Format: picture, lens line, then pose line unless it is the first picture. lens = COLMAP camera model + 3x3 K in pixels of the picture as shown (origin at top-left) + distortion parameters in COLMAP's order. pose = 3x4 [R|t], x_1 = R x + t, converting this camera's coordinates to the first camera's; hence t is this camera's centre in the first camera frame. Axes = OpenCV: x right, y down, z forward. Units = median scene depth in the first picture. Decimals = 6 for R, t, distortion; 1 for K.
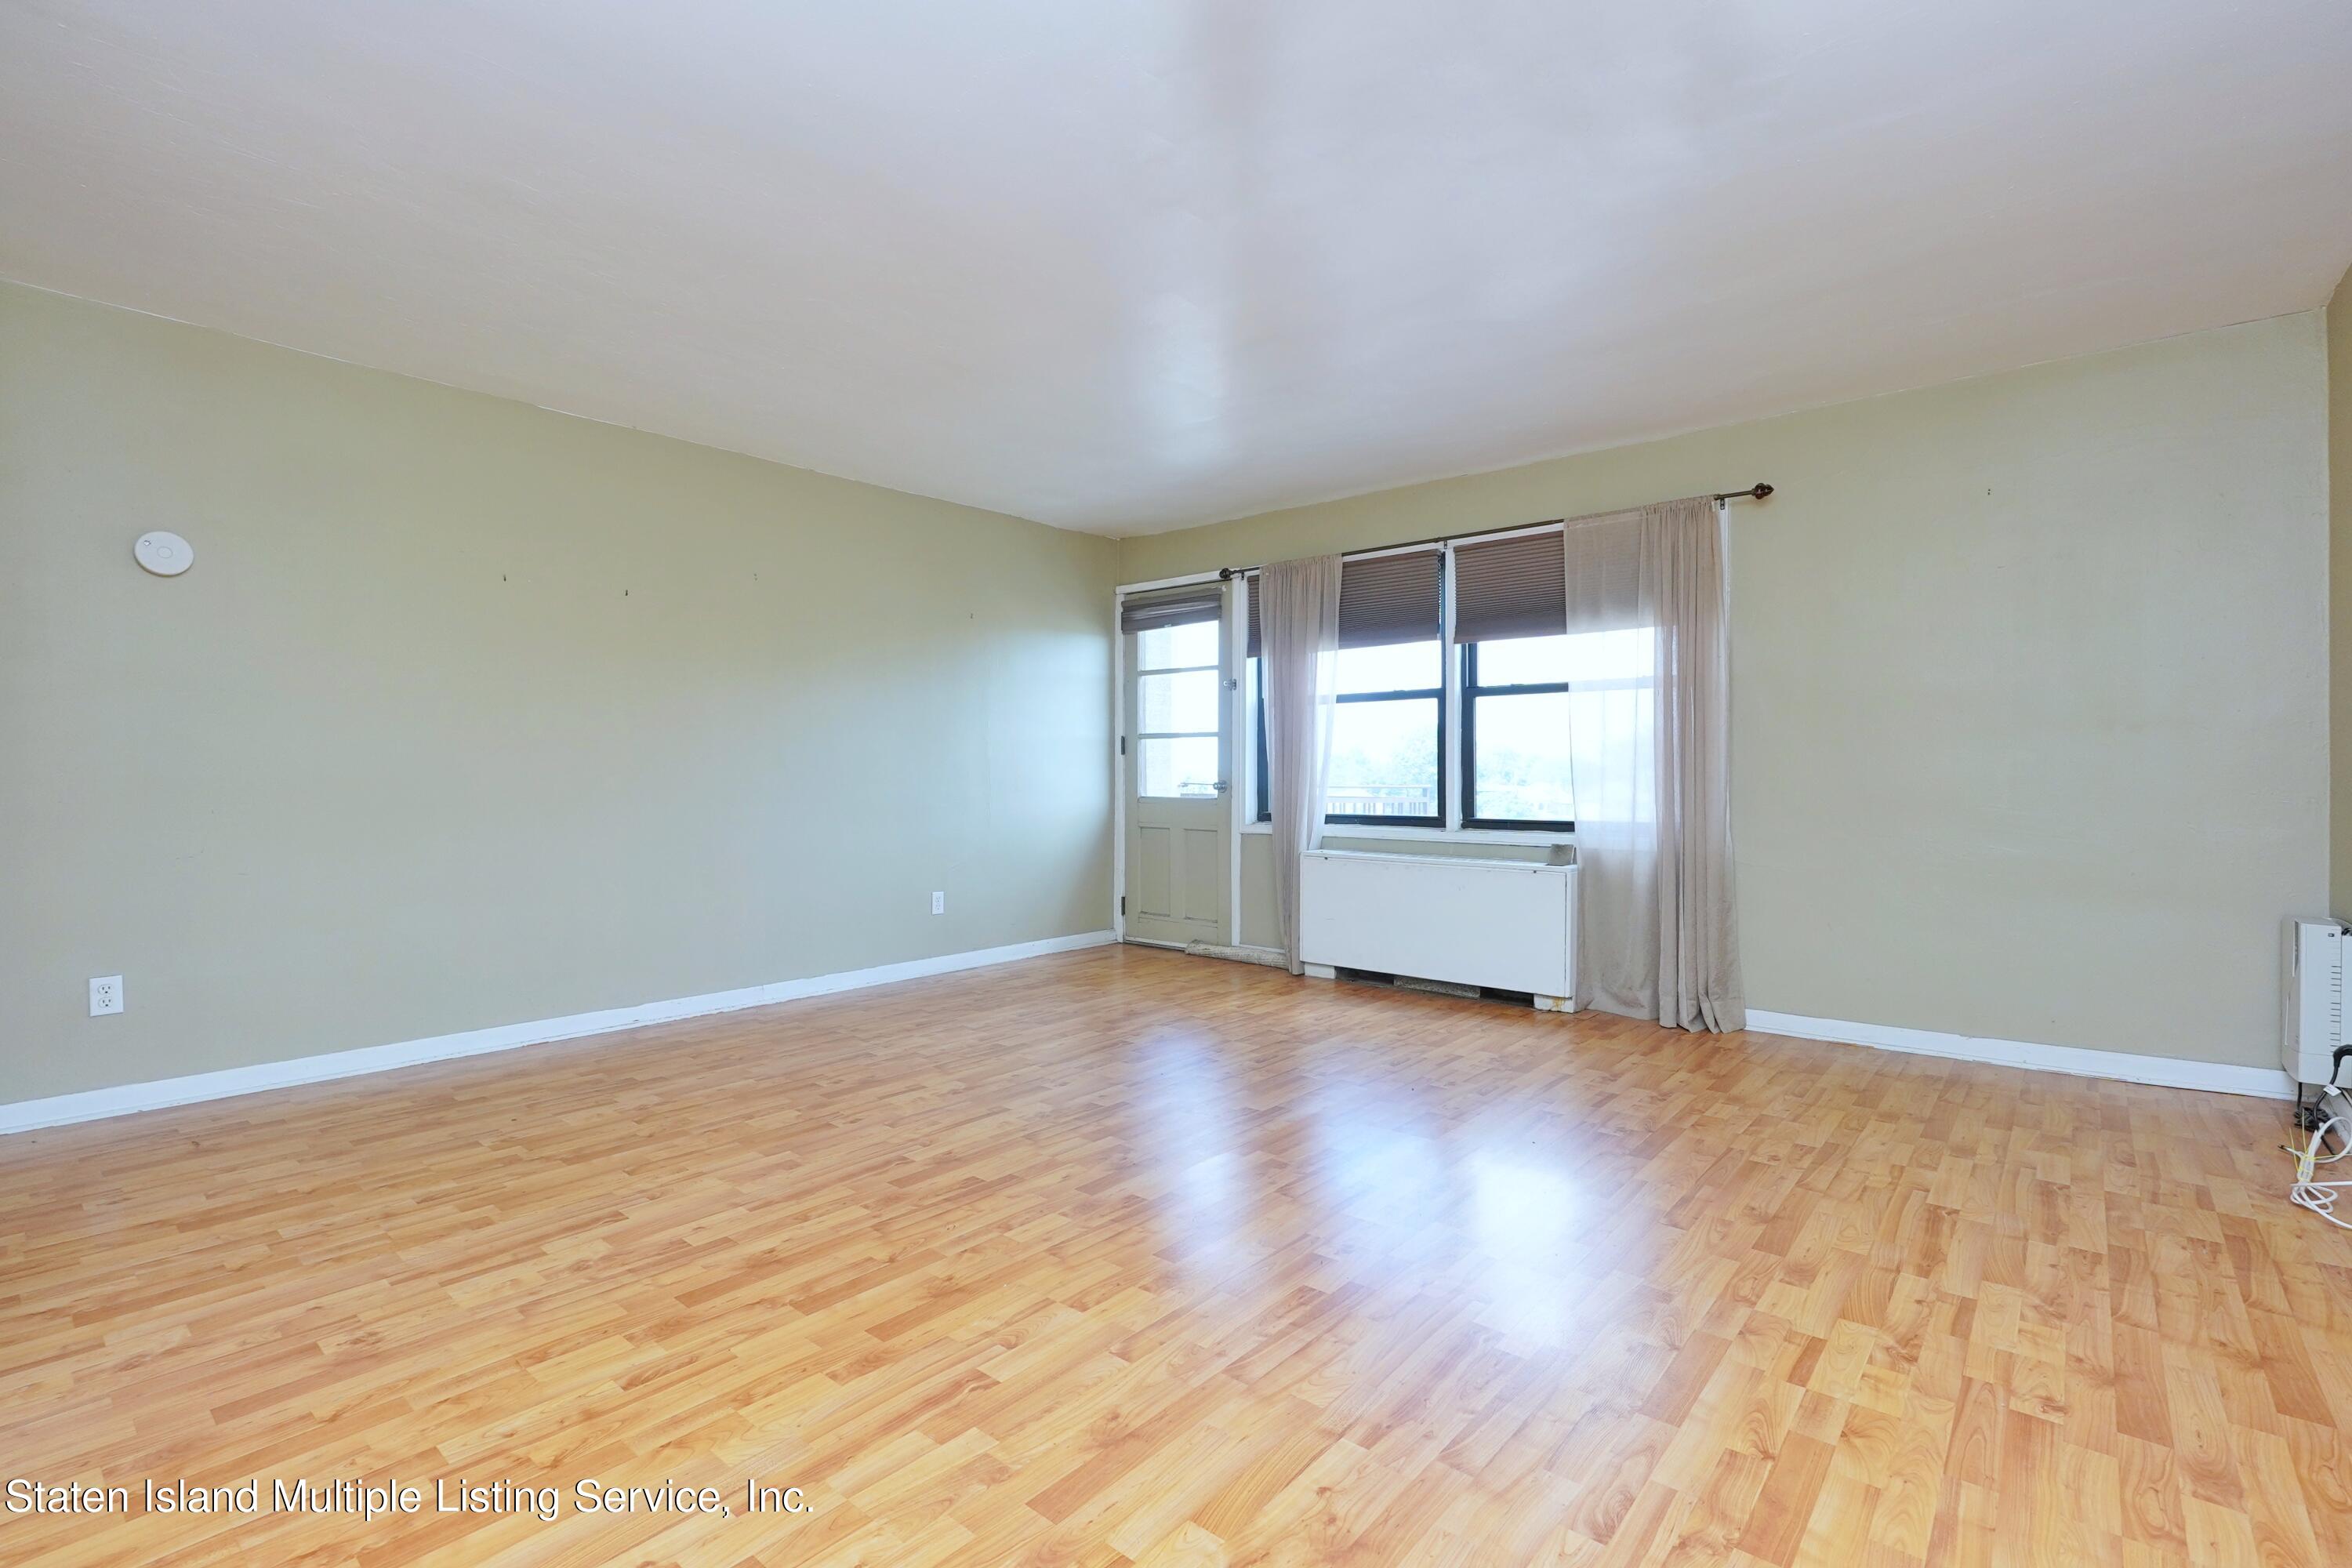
lens RADIAL K [[1074.1, 0, 1183.8], [0, 1074.1, 785.2], [0, 0, 1]] dist [-0.019663, 0.008339]
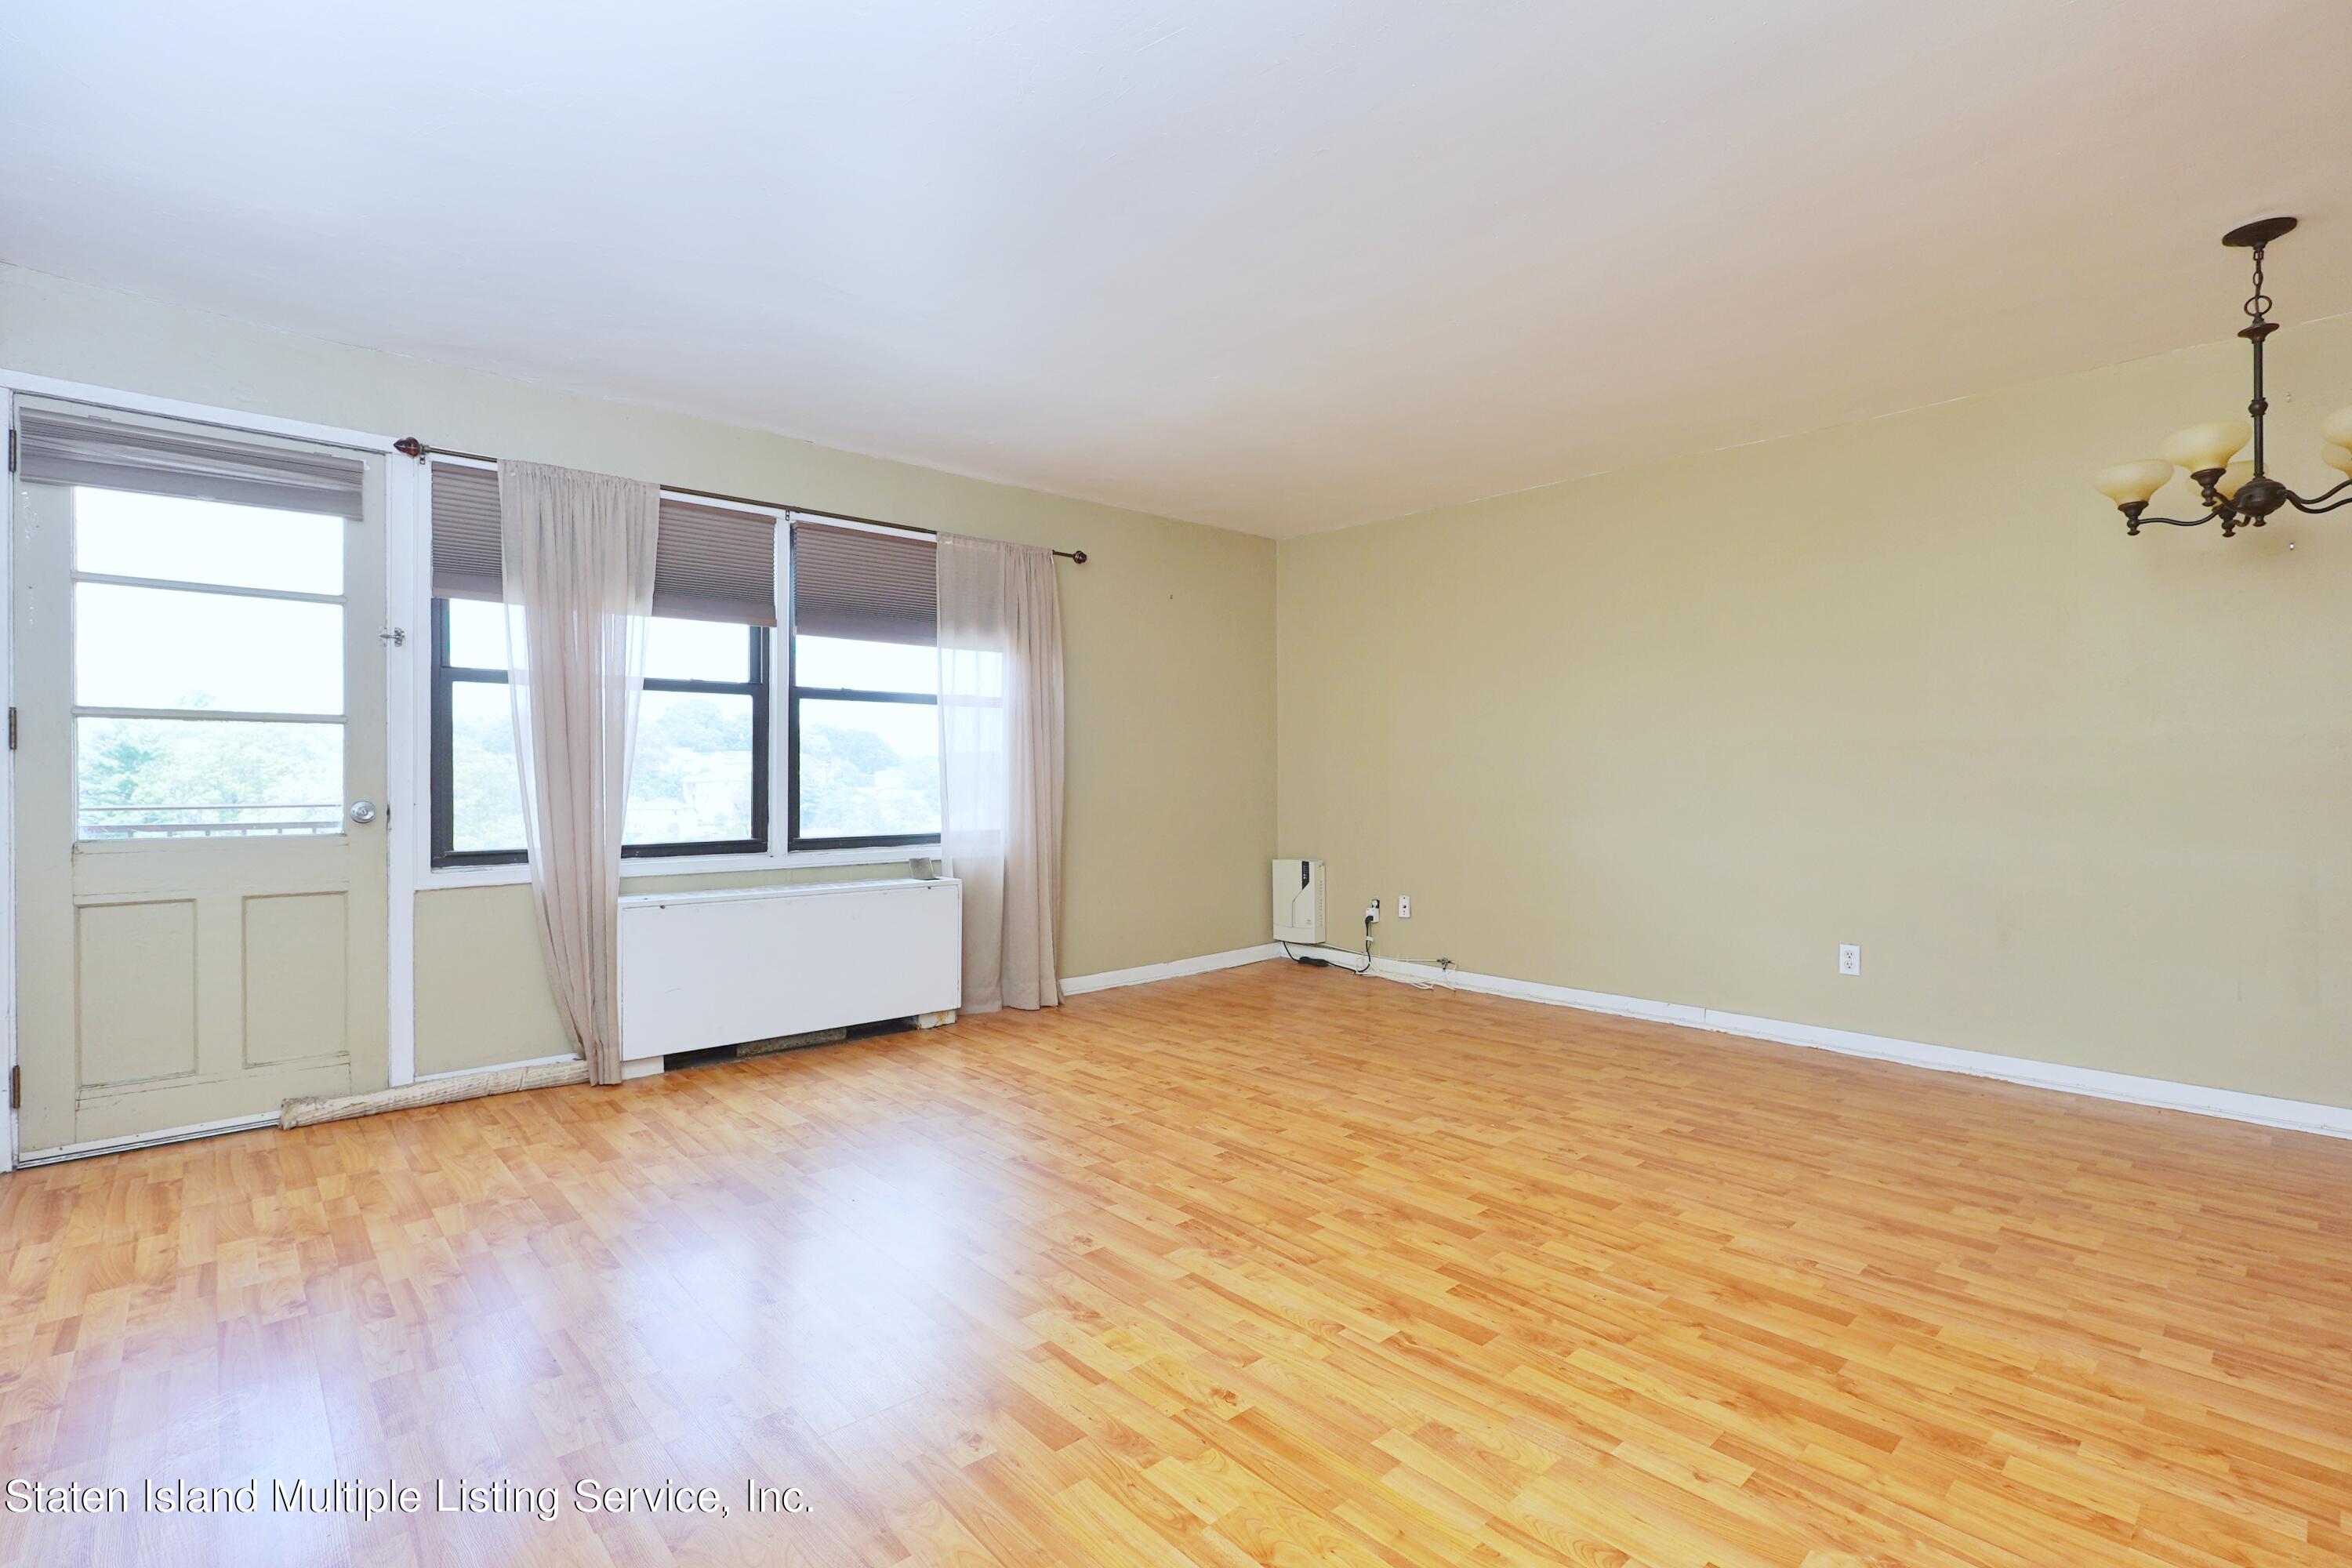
lens RADIAL K [[1074.1, 0, 1183.8], [0, 1074.1, 785.2], [0, 0, 1]] dist [-0.019663, 0.008339]
pose [[0.126016, -0.008399, 0.991993, -1.028451], [0.009362, 0.999930, 0.007276, -0.029165], [-0.991984, 0.008370, 0.126086, 1.093328]]
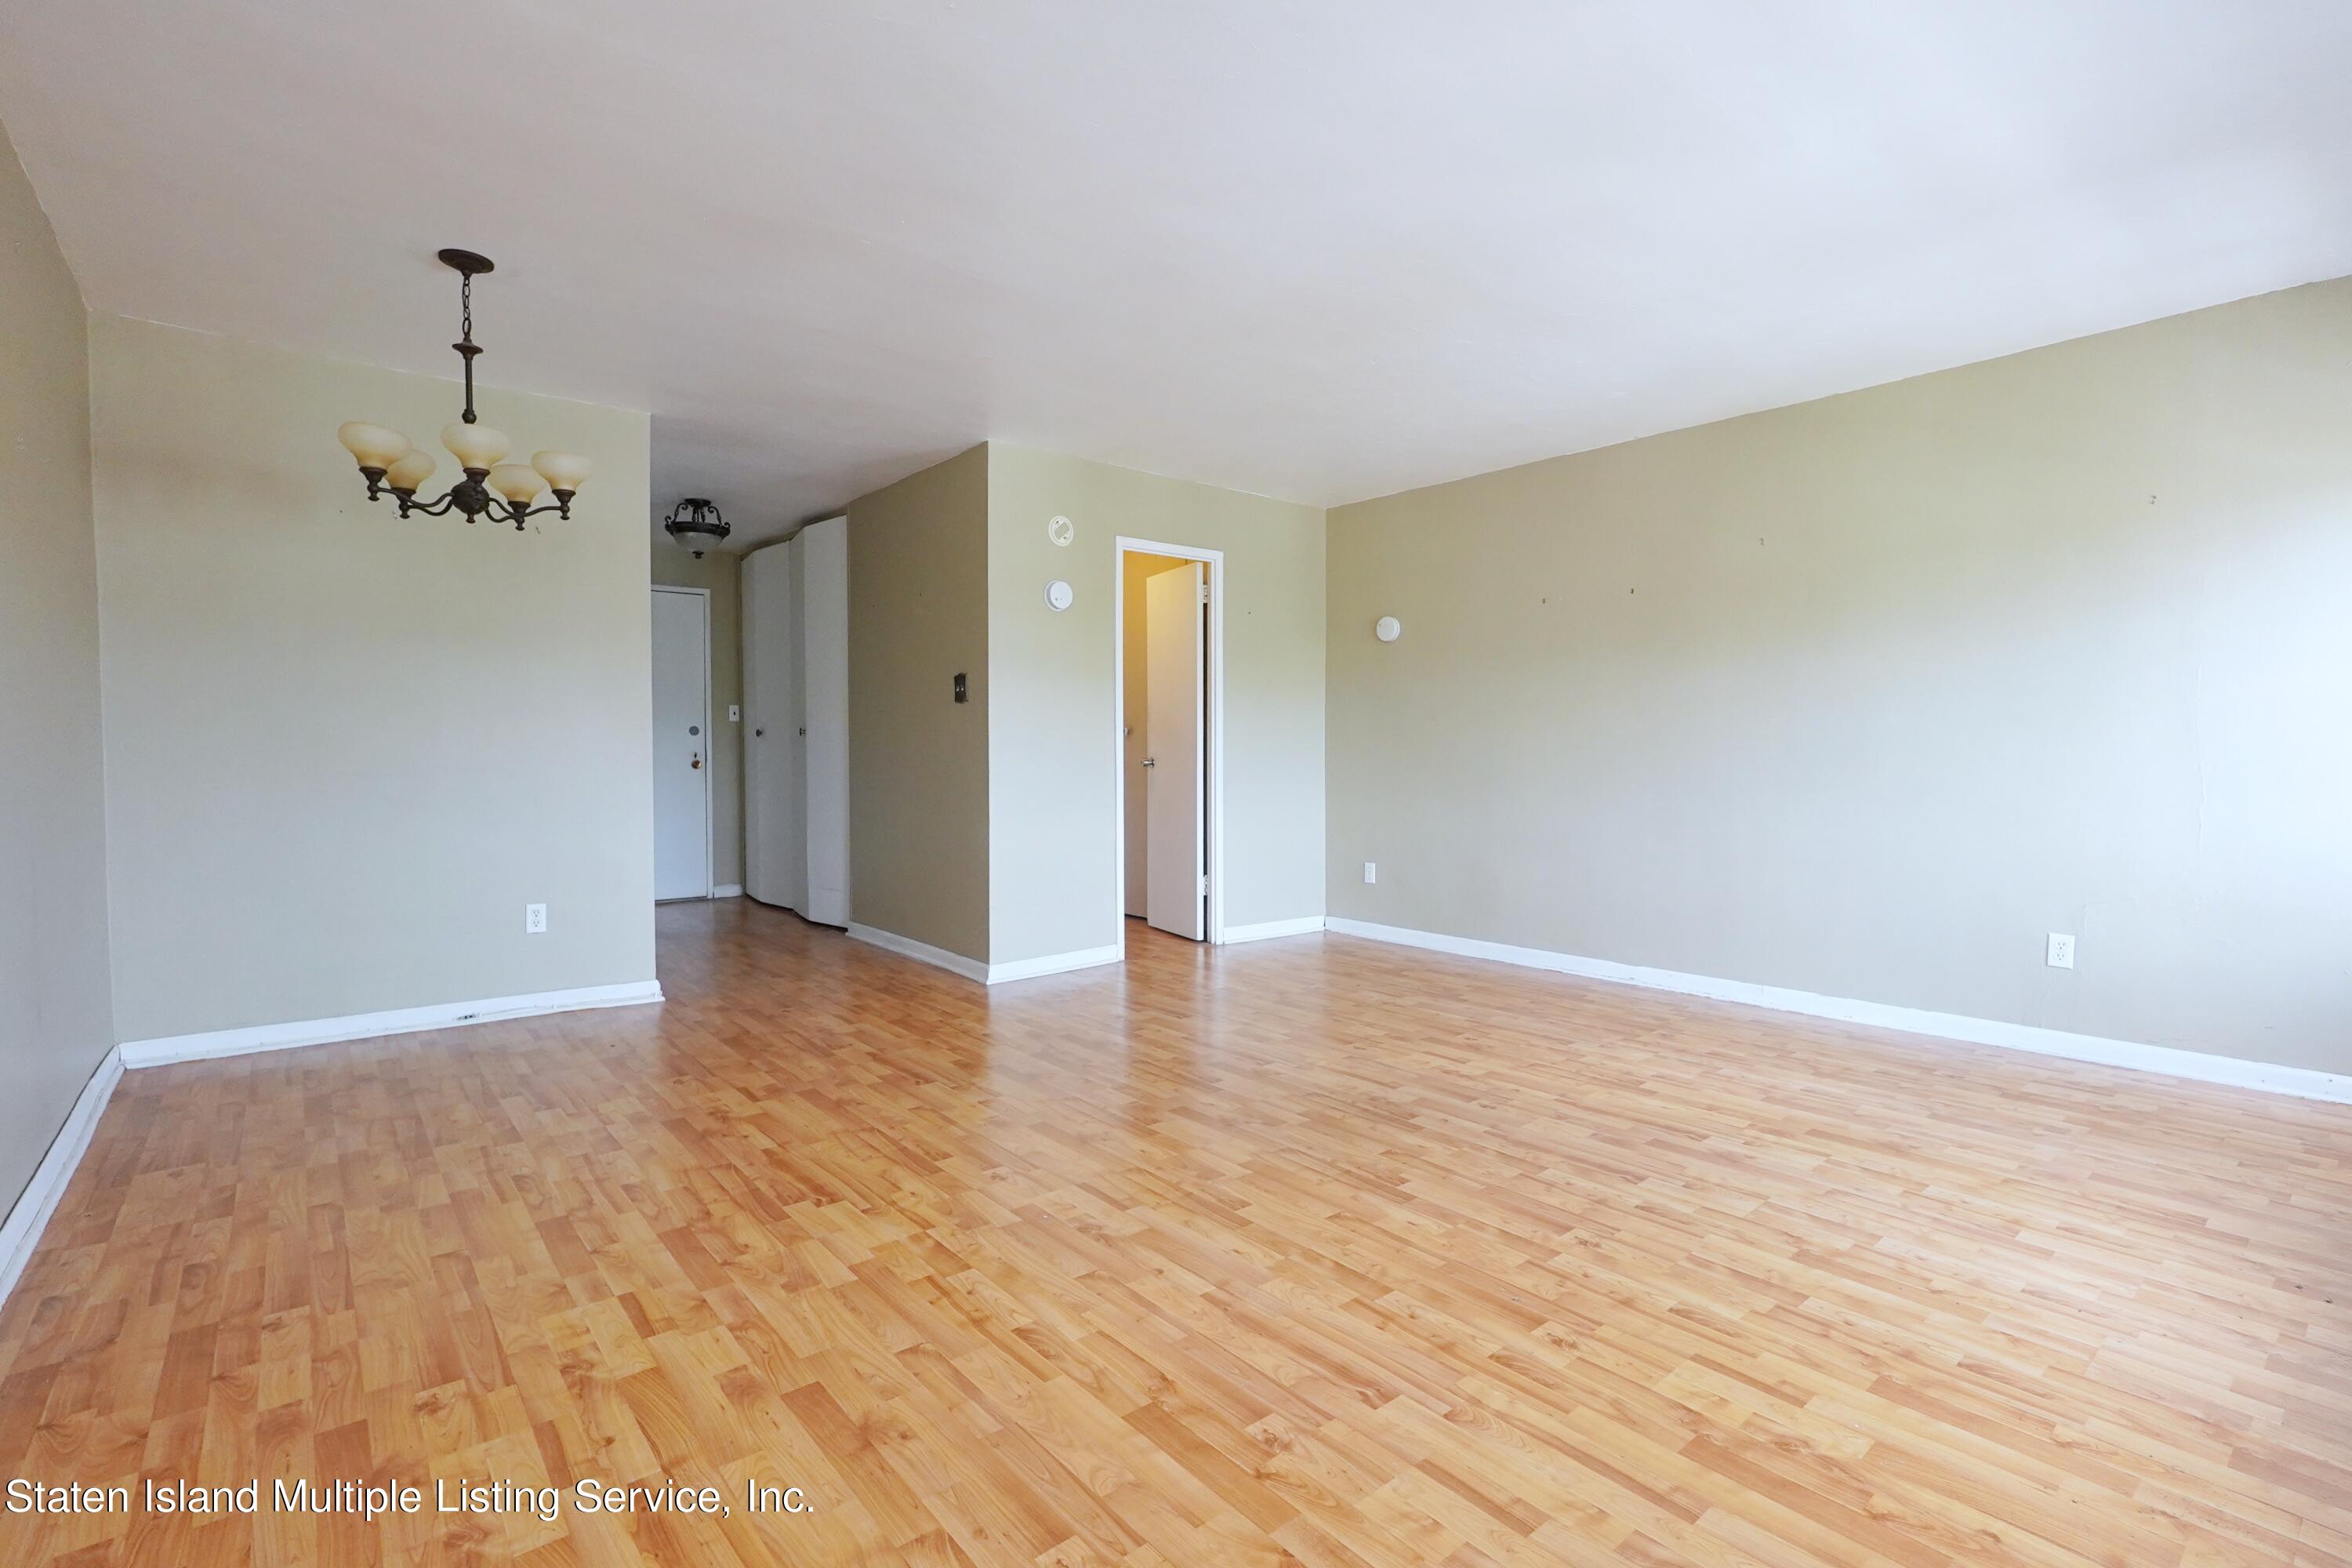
lens RADIAL K [[1073.5, 0, 1180.0], [0, 1073.5, 781.4], [0, 0, 1]] dist [-0.019172, 0.007388]
pose [[-0.172340, 0.031928, -0.984520, 1.036722], [-0.008690, 0.999386, 0.033931, -0.026147], [0.984999, 0.014403, -0.171957, 1.161030]]
